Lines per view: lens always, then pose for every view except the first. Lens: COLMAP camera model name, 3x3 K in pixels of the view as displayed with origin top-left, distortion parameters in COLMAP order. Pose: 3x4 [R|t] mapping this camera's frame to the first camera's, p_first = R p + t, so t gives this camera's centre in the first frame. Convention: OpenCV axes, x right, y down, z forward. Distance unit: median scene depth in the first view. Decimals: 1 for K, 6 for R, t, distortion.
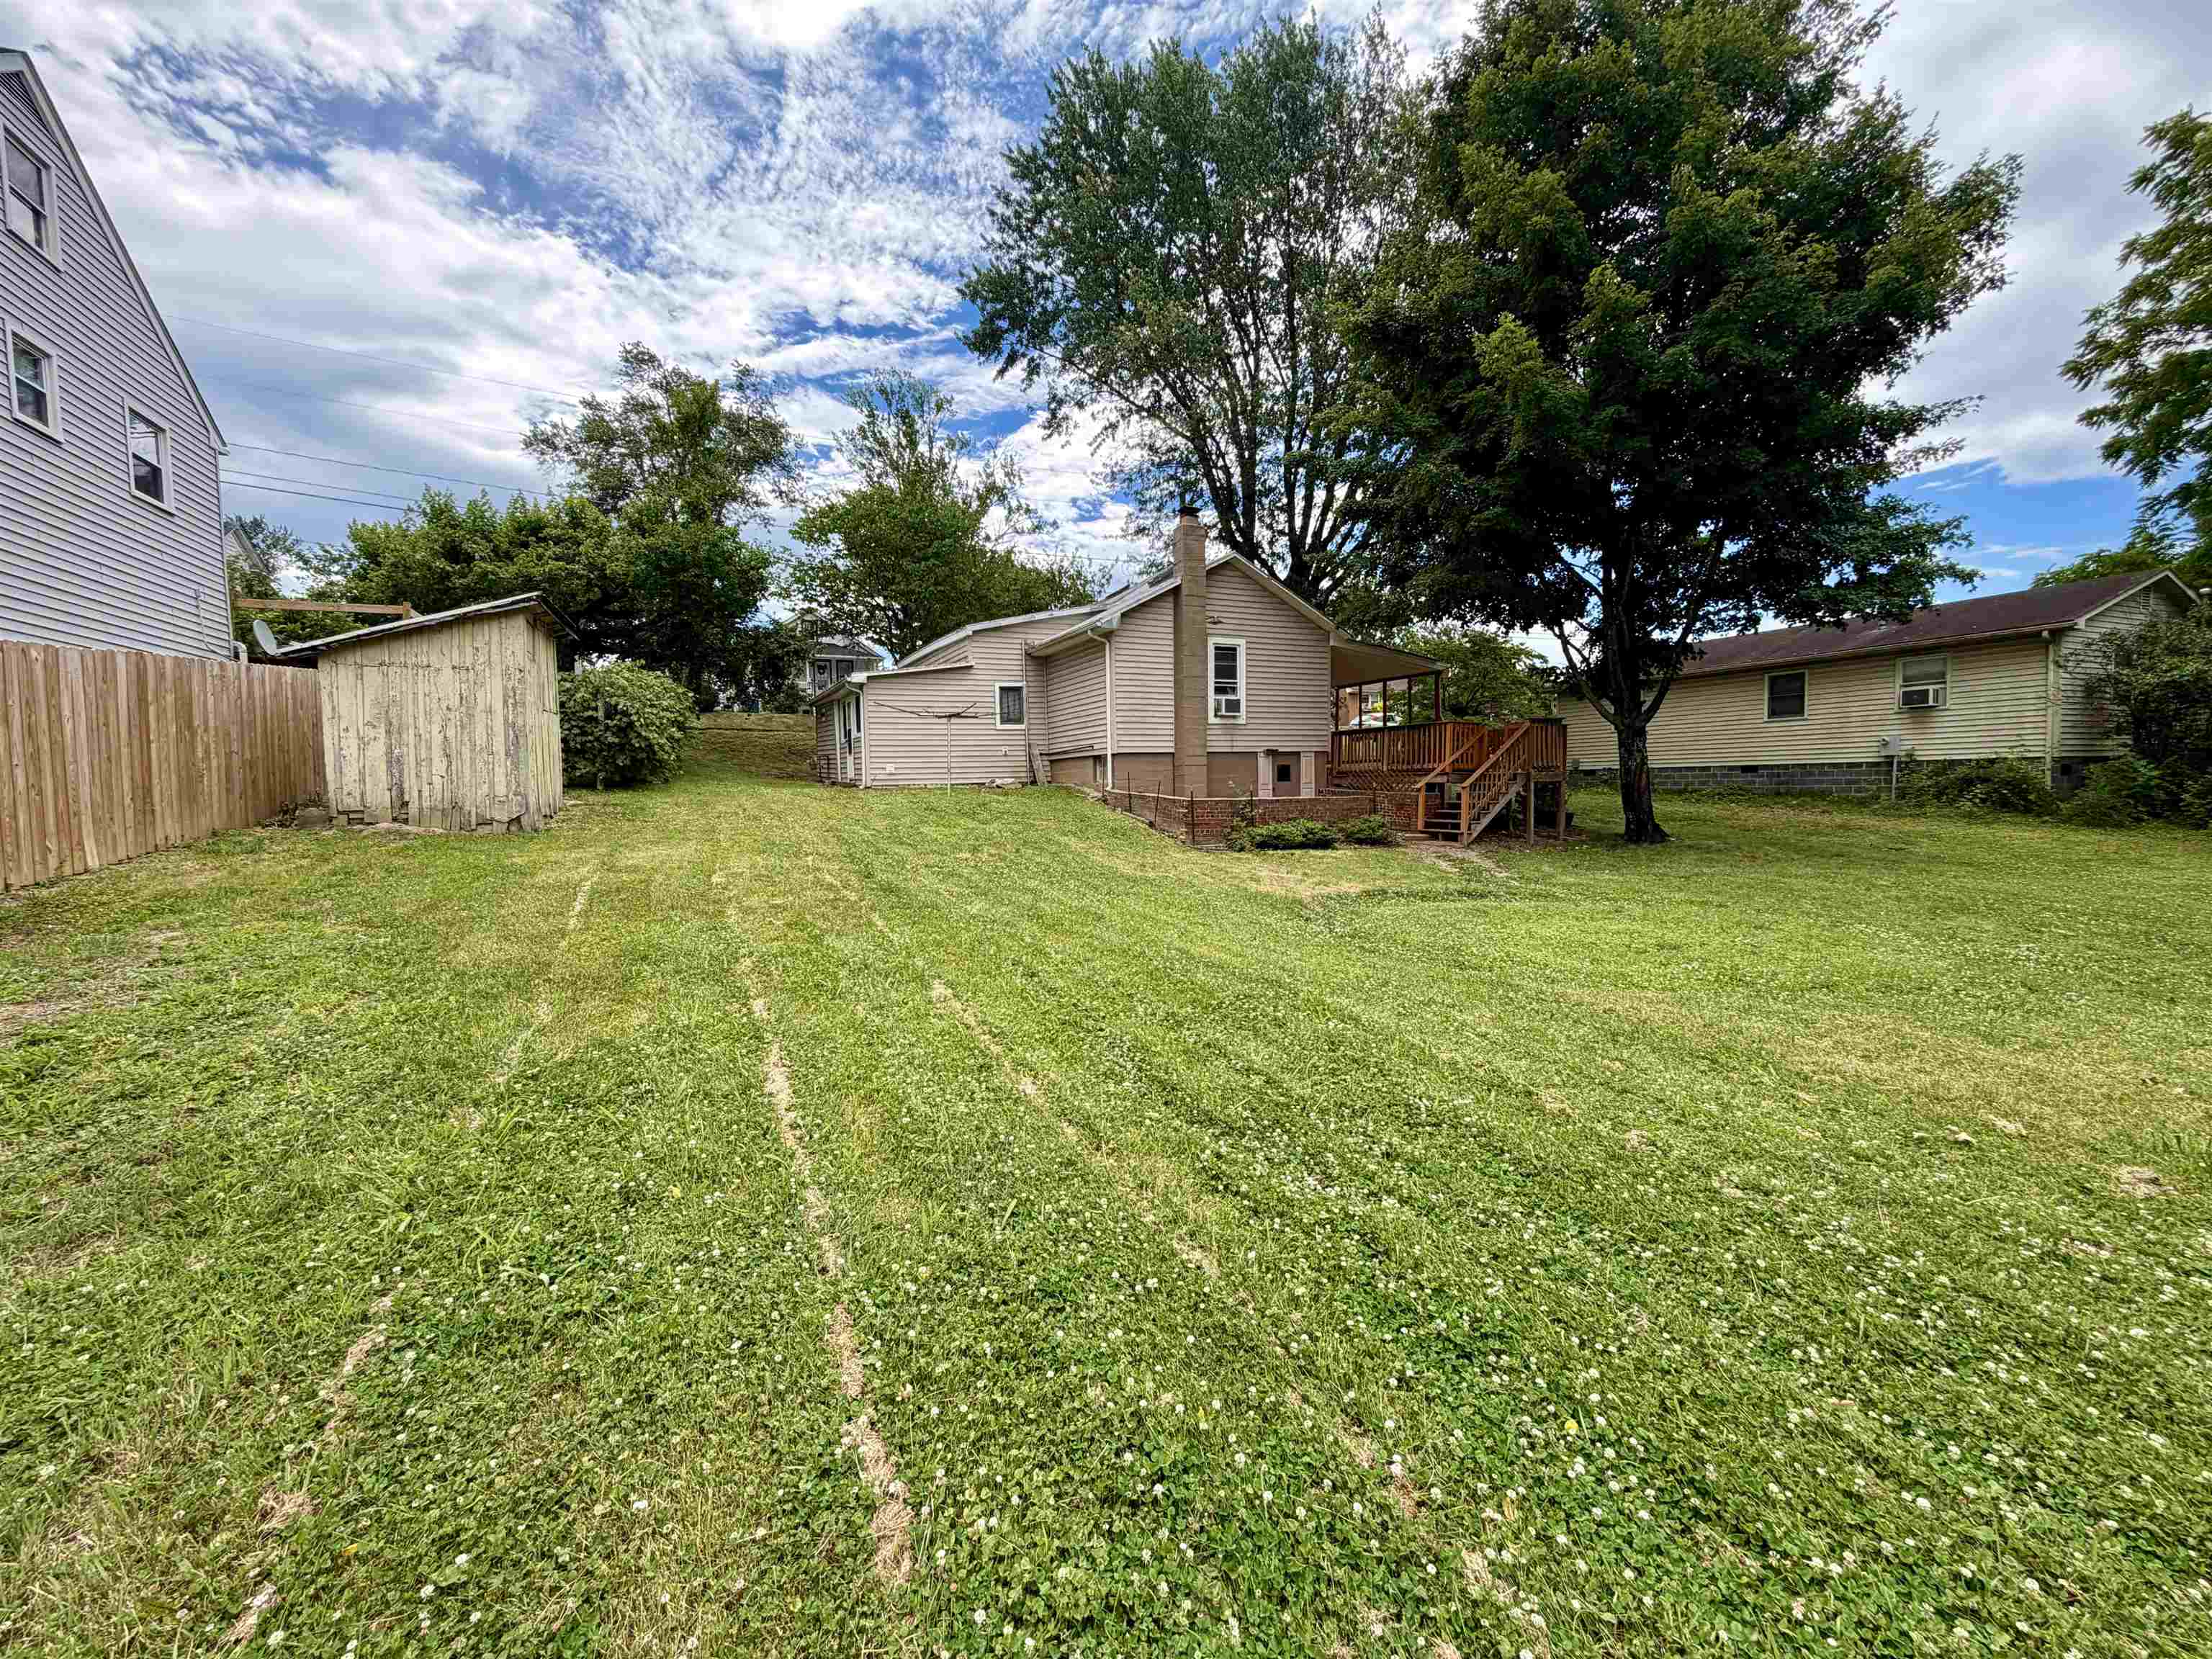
lens RADIAL K [[886.4, 0, 1106.0], [0, 886.4, 829.5], [0, 0, 1]] dist [0.014175, 0.000214]
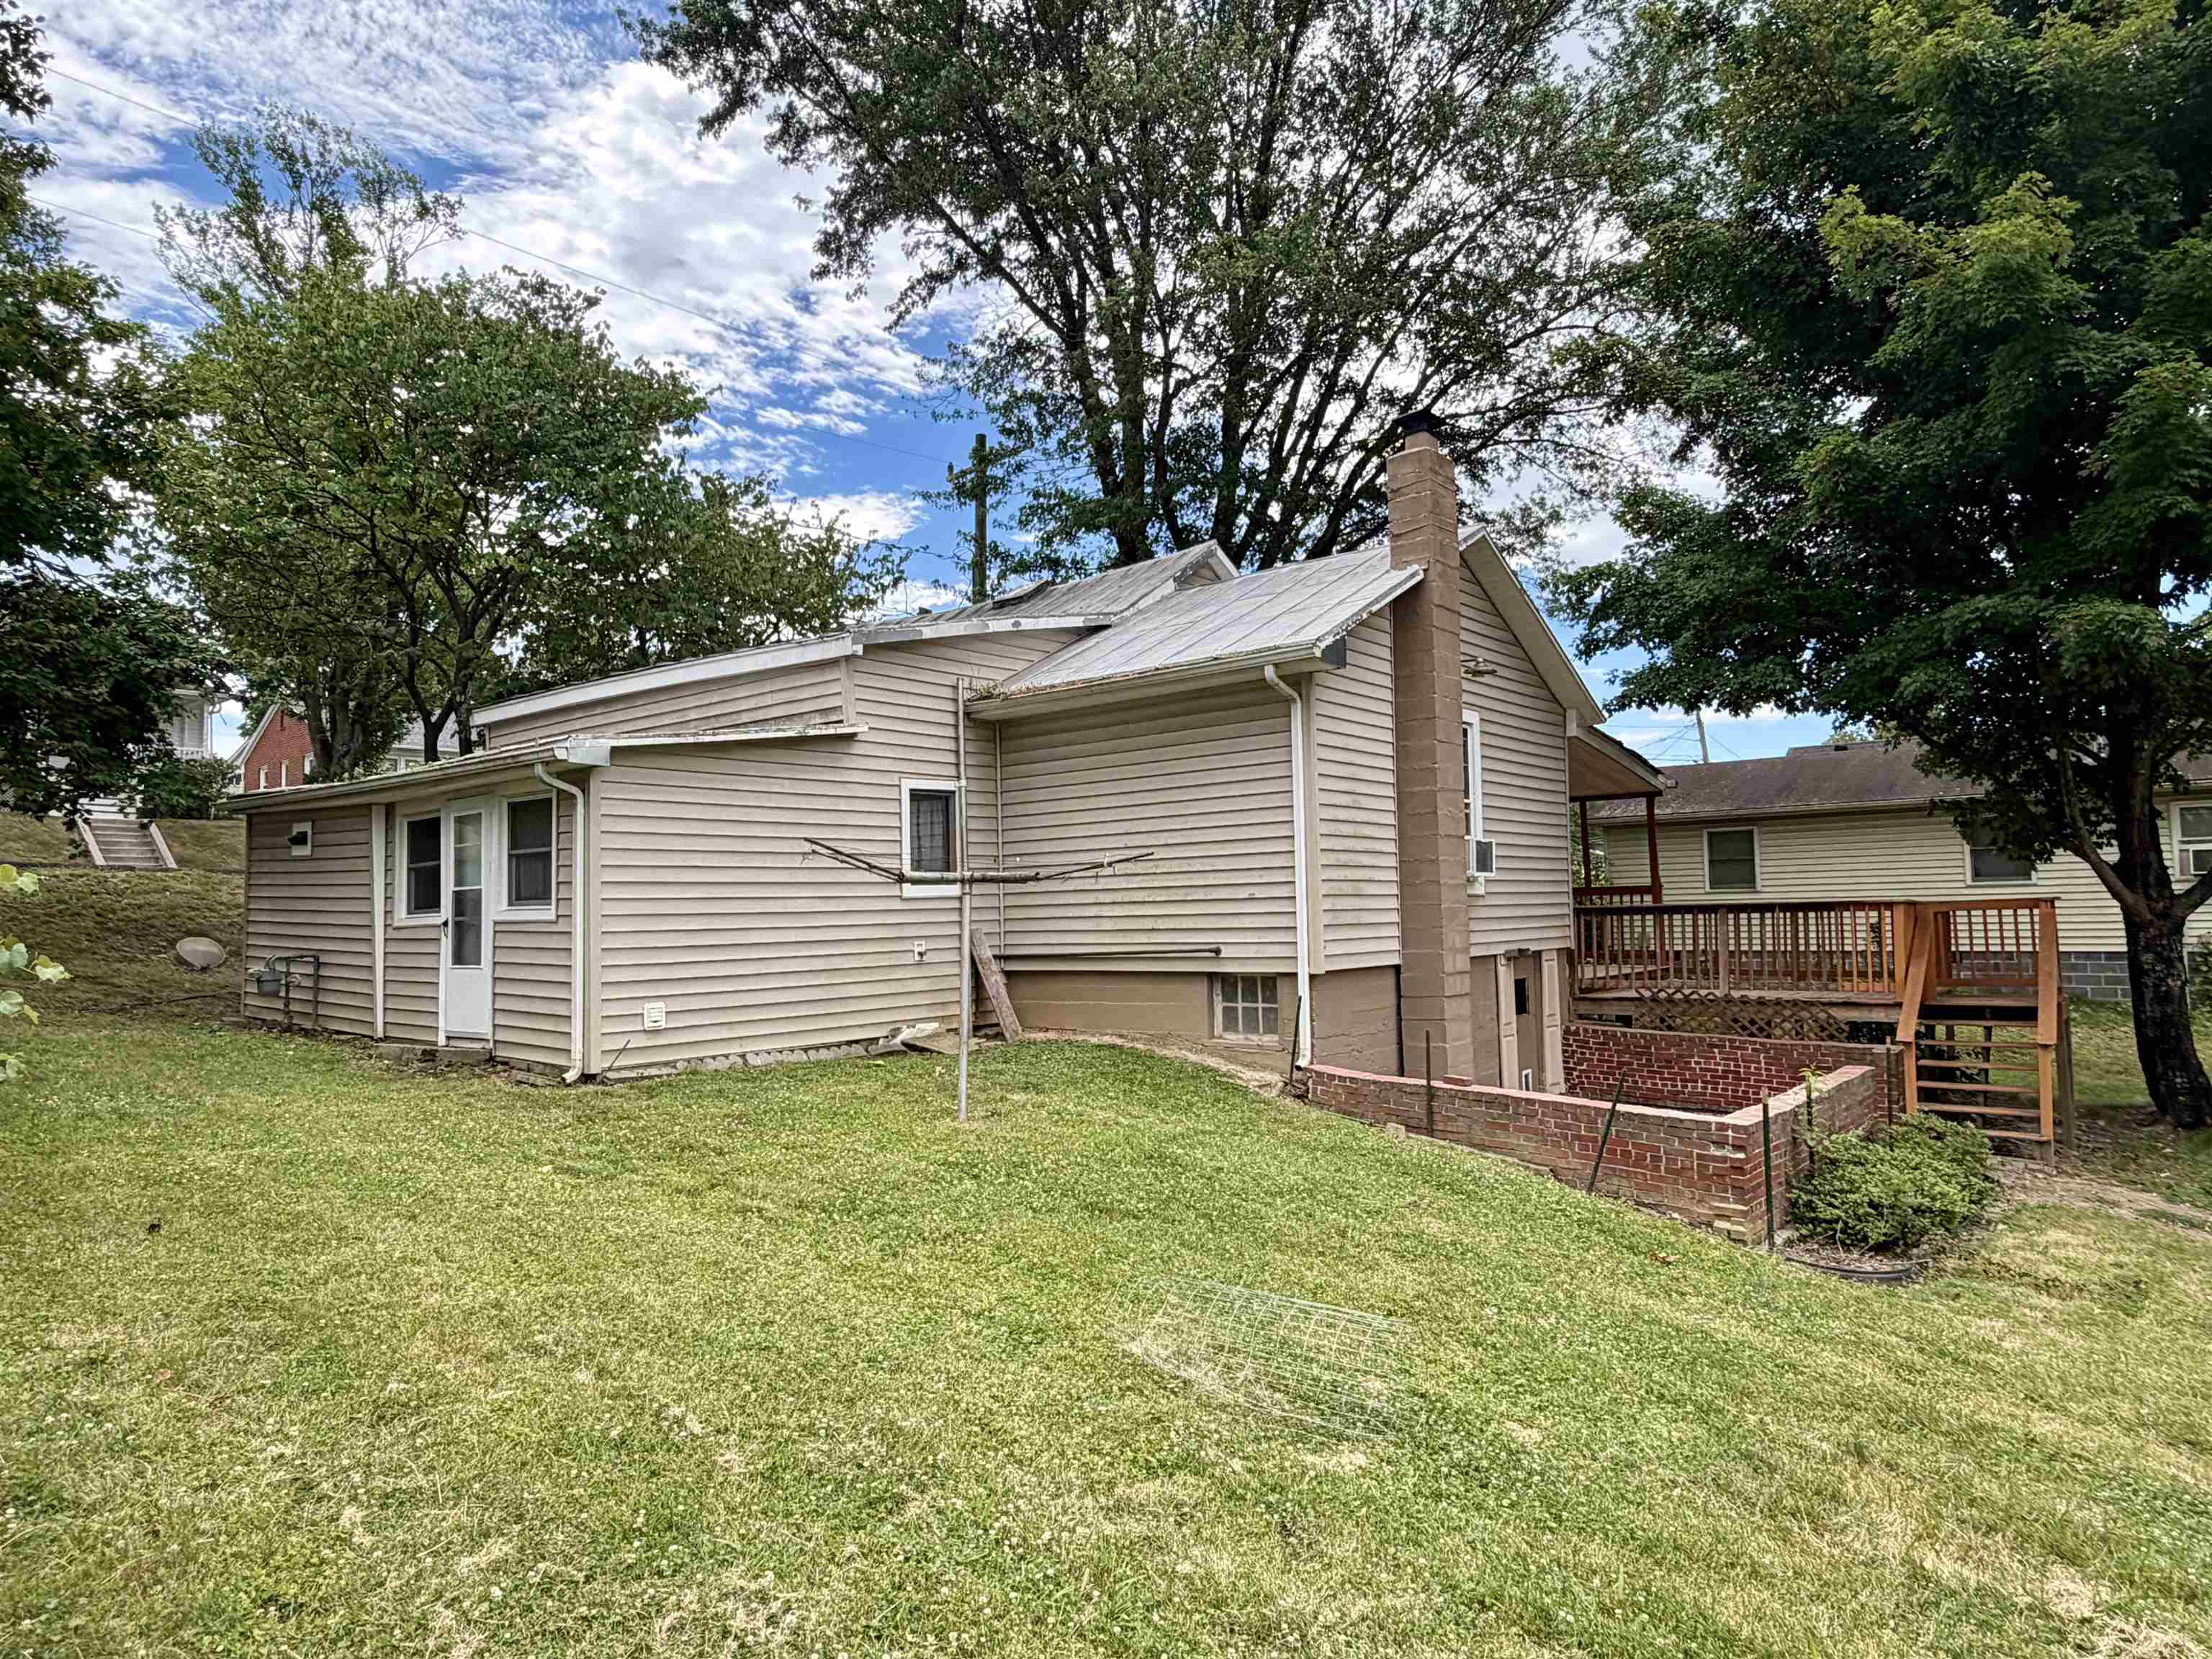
lens RADIAL K [[1305.9, 0, 1101.9], [0, 1305.9, 817.9], [0, 0, 1]] dist [-0.002686, 0.018706]
pose [[0.894914, 0.029919, 0.445234, -0.301915], [0.026920, 0.992313, -0.120792, -0.075165], [-0.445425, 0.120084, 0.887229, 0.442156]]
